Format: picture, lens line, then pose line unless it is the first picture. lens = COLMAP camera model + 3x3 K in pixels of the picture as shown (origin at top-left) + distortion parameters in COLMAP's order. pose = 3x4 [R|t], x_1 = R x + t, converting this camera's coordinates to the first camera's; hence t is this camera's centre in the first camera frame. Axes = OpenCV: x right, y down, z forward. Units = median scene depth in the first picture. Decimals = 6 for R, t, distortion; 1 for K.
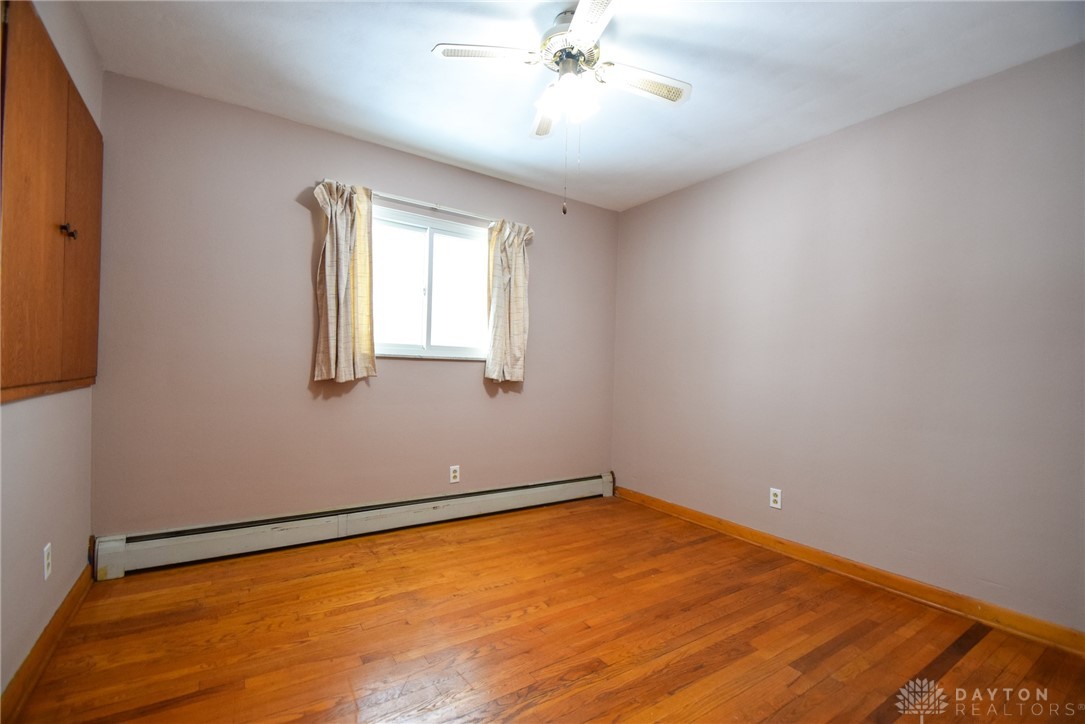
lens RADIAL K [[477.5, 0, 546.8], [0, 477.5, 373.5], [0, 0, 1]] dist [0.000921, -0.000189]
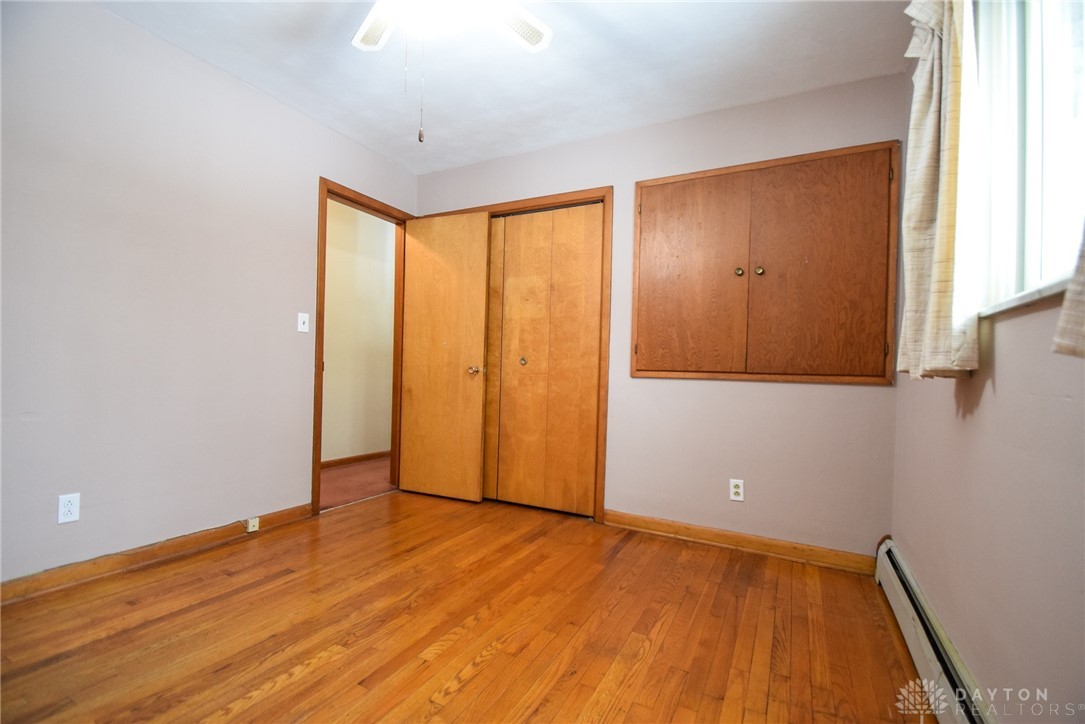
lens RADIAL K [[477.5, 0, 546.8], [0, 477.5, 373.5], [0, 0, 1]] dist [0.000921, -0.000189]
pose [[-0.878804, -0.050288, -0.474527, 0.212178], [-0.053568, 0.998542, -0.006616, 0.052795], [0.474168, 0.019605, -0.880216, 1.803899]]
